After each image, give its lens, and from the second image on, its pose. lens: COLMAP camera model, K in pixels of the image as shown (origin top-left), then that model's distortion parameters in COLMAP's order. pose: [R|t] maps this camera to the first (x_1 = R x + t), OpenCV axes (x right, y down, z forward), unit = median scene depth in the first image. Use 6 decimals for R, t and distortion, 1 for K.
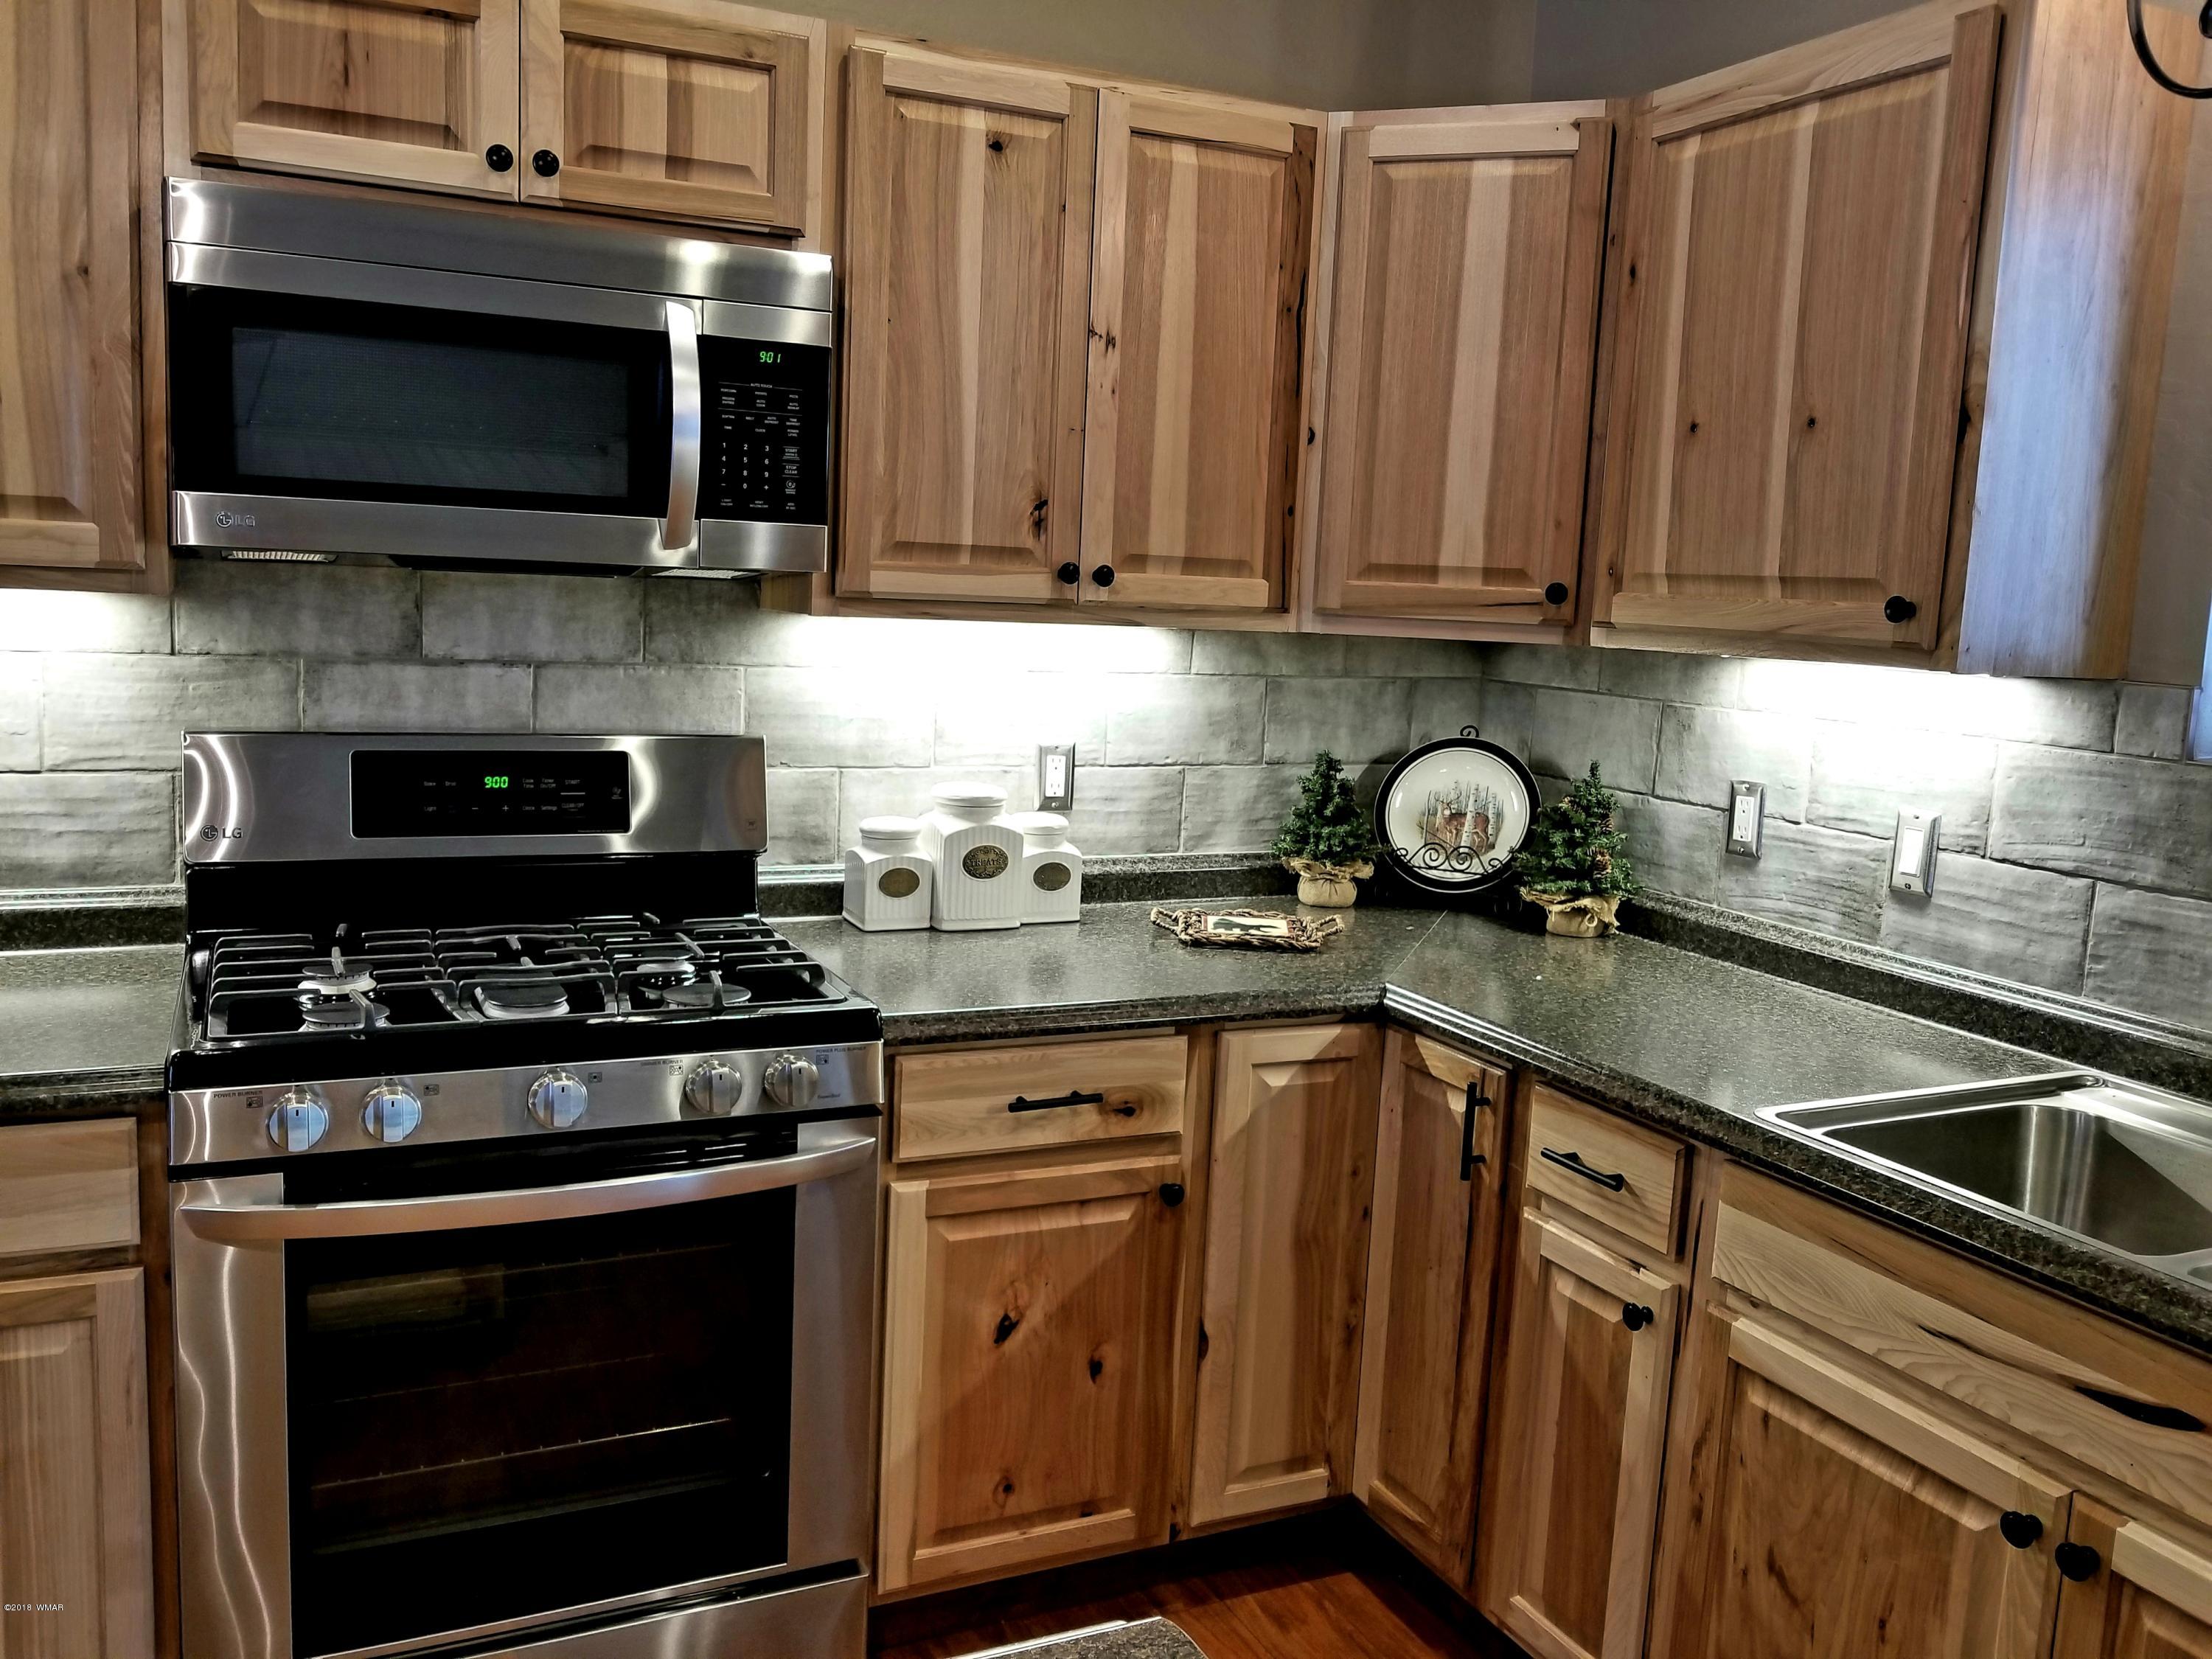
lens RADIAL K [[1754.1, 0, 1078.0], [0, 1754.1, 809.0], [0, 0, 1]] dist [0.002956, -0.017666]
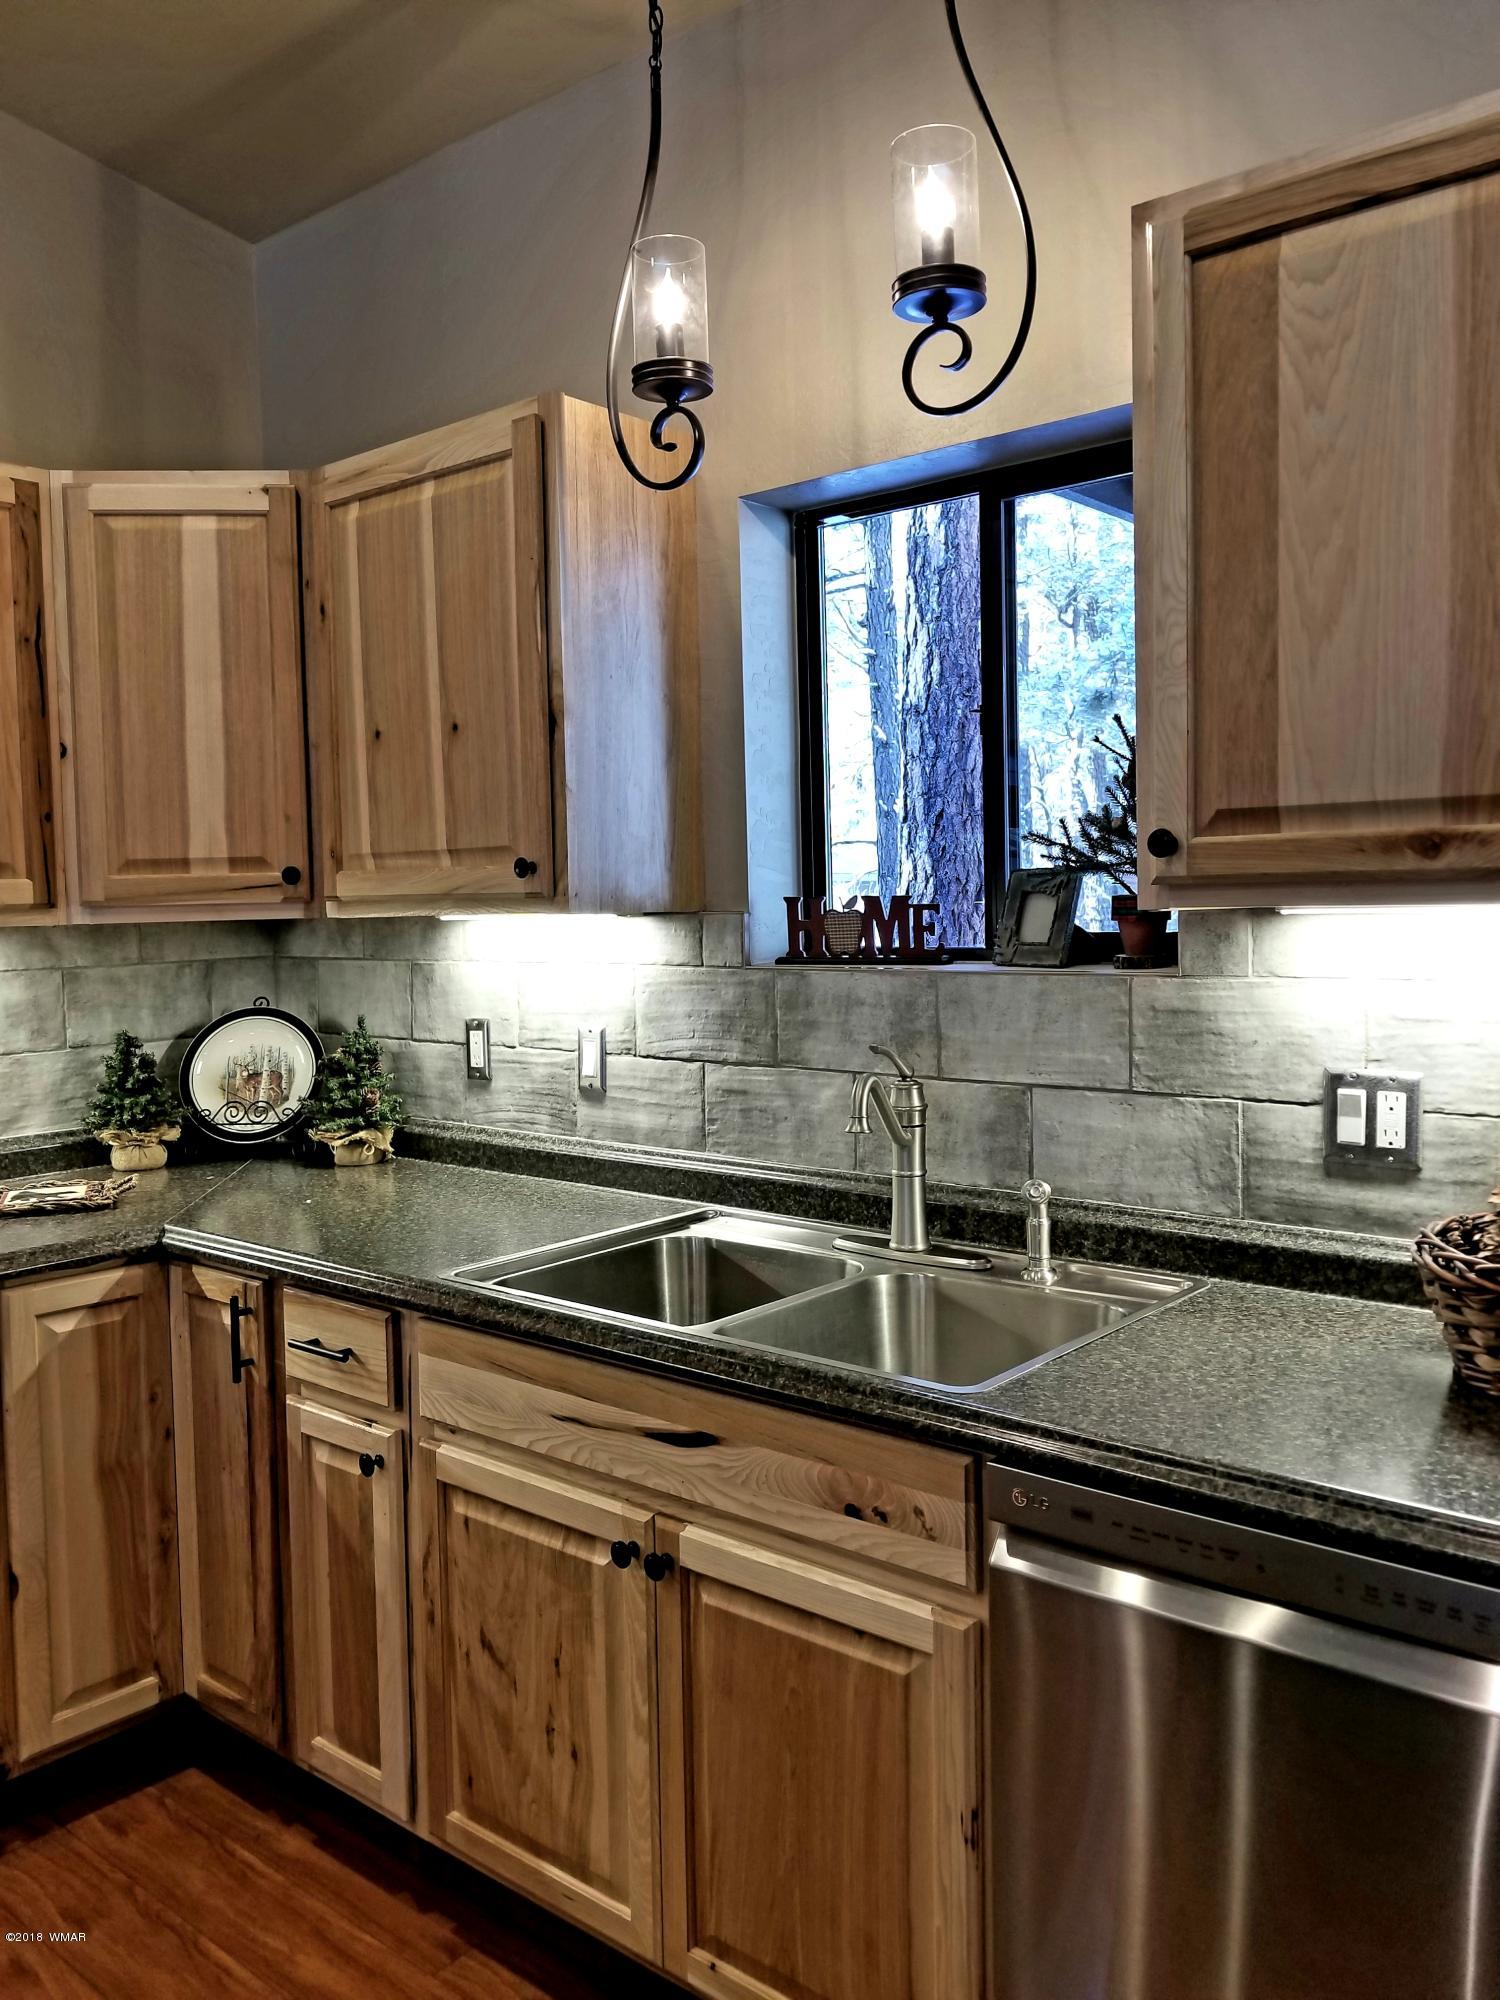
lens RADIAL K [[1585.9, 0, 759.4], [0, 1585.9, 968.9], [0, 0, 1]] dist [0.002956, -0.017666]
pose [[0.905239, -0.082961, 0.416726, 0.112402], [0.115125, 0.991957, -0.052607, 0.034364], [-0.409010, 0.095597, 0.907509, -0.101283]]
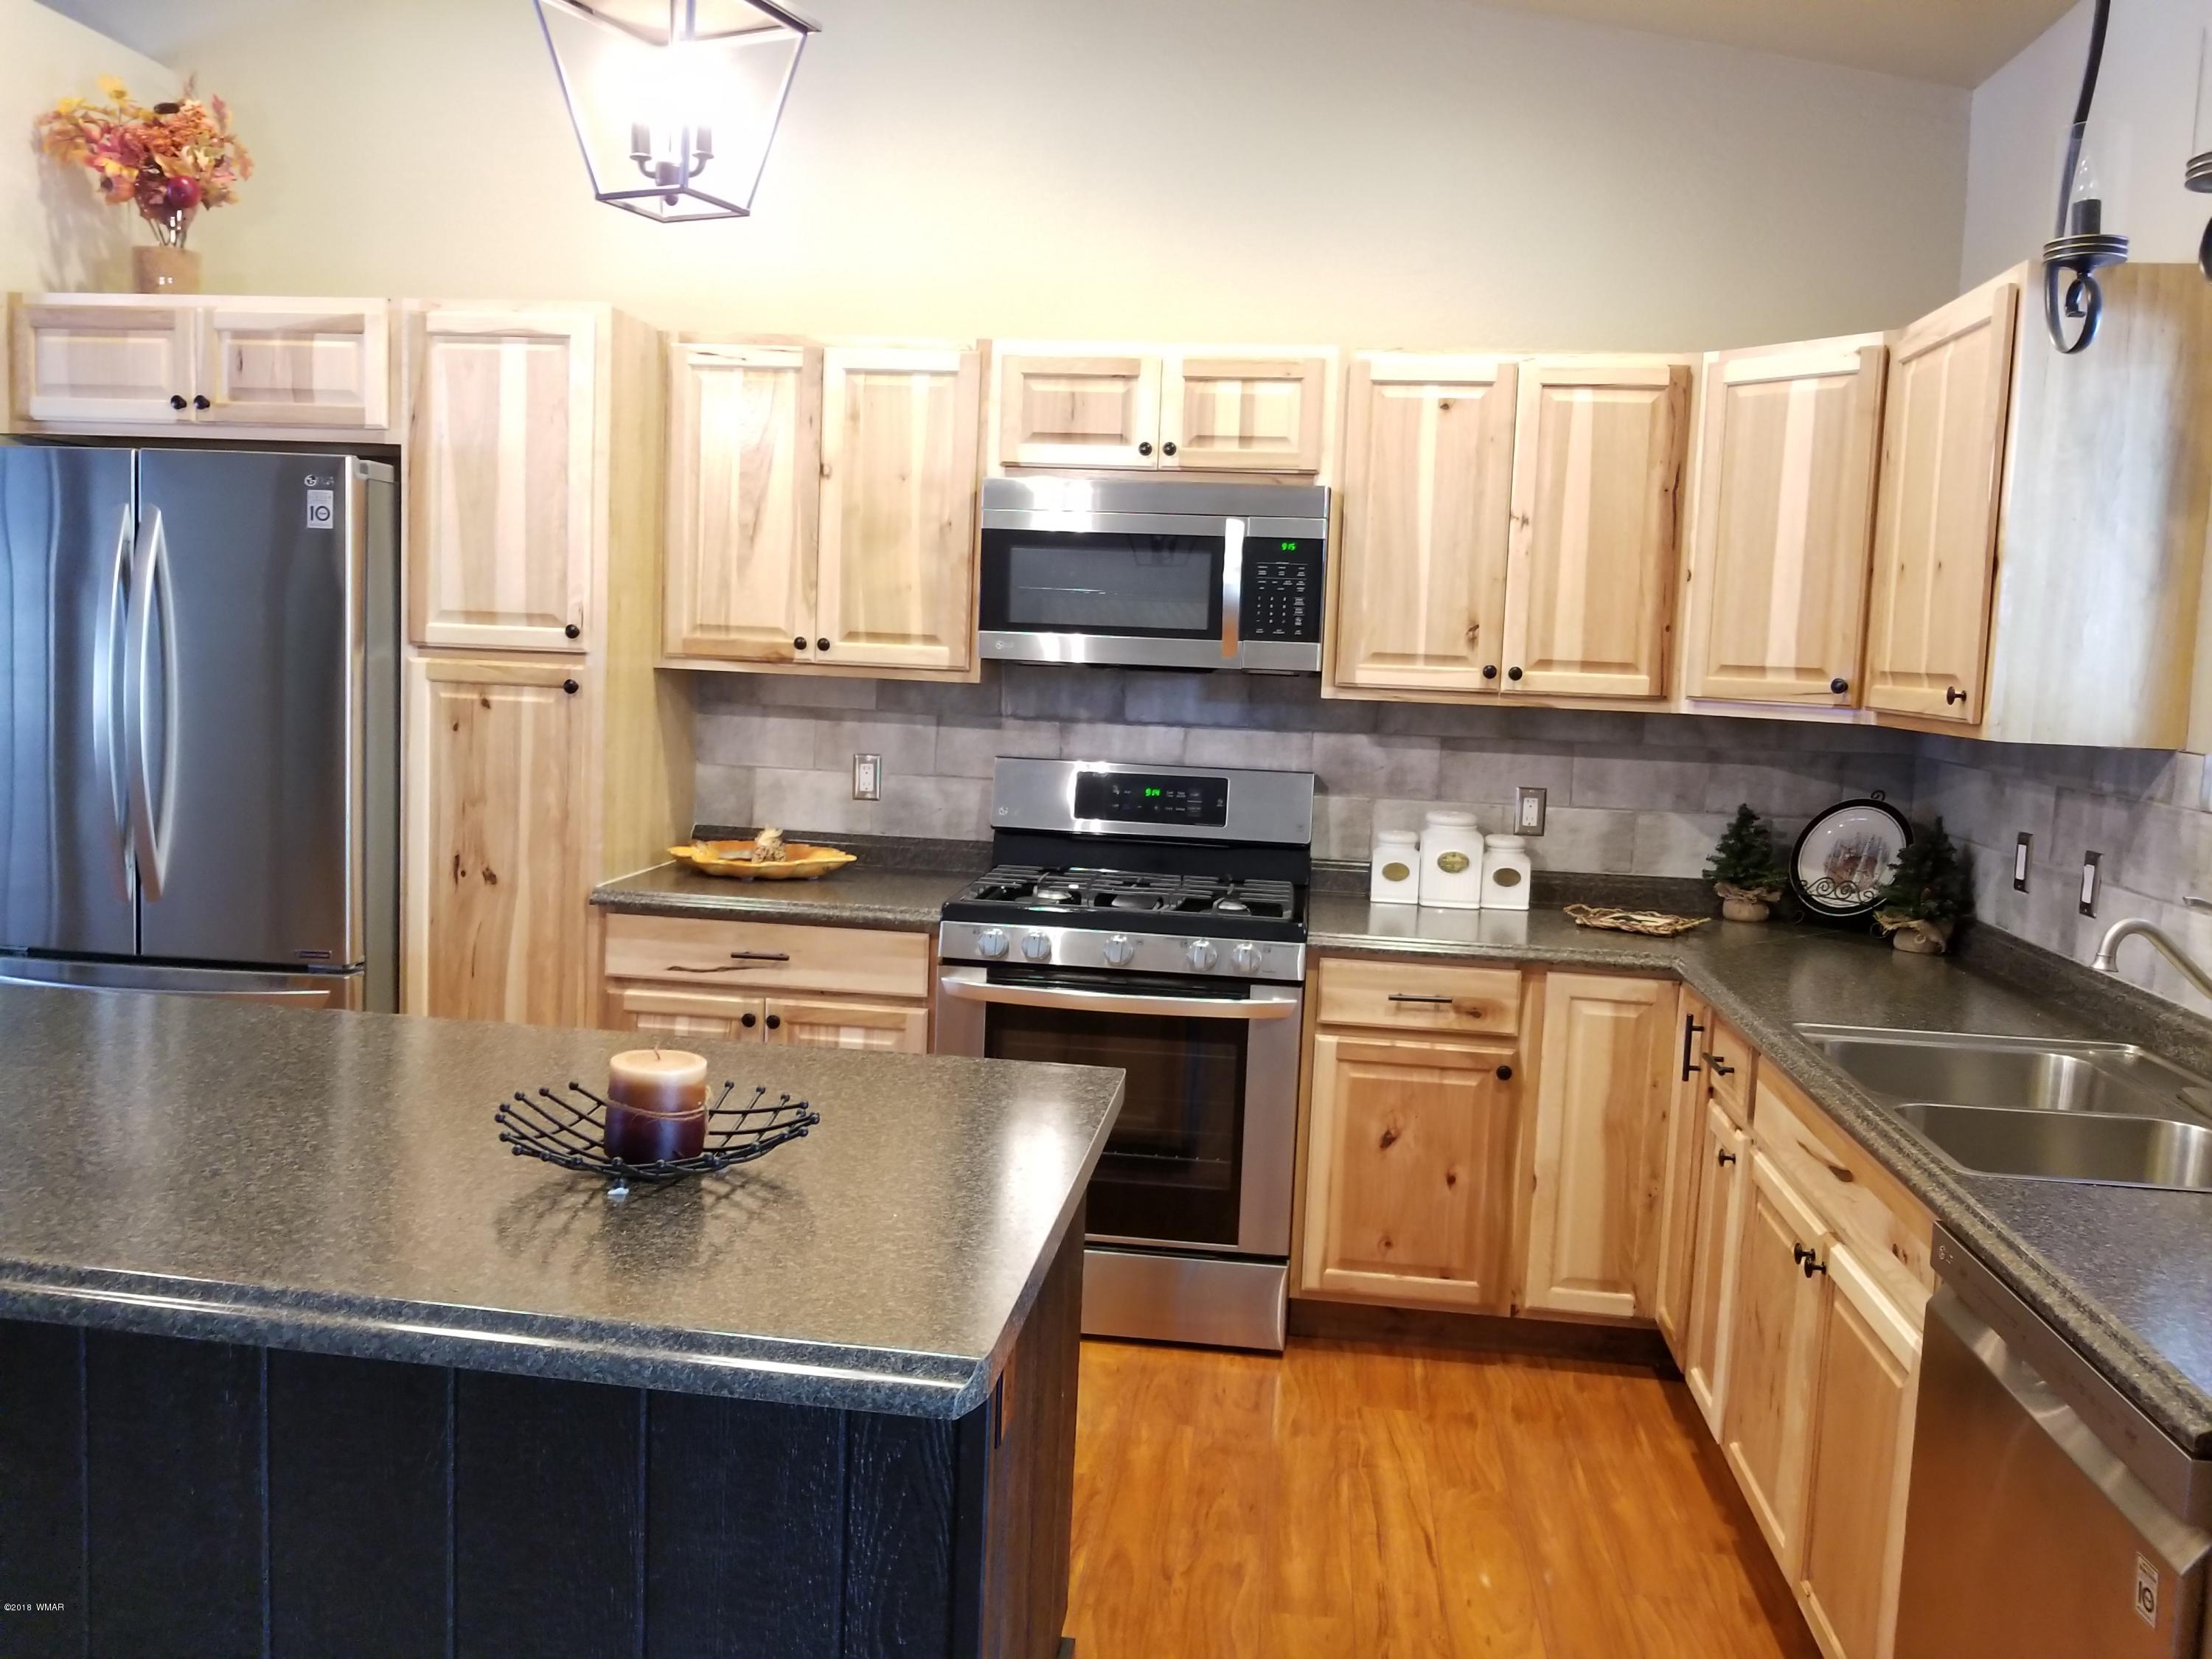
lens RADIAL K [[1754.1, 0, 1090.9], [0, 1754.1, 805.5], [0, 0, 1]] dist [0.002956, -0.017666]
pose [[0.844708, 0.039288, -0.533784, 0.540793], [-0.070500, 0.996780, -0.038200, 0.067786], [0.530565, 0.069900, 0.844758, -0.491009]]
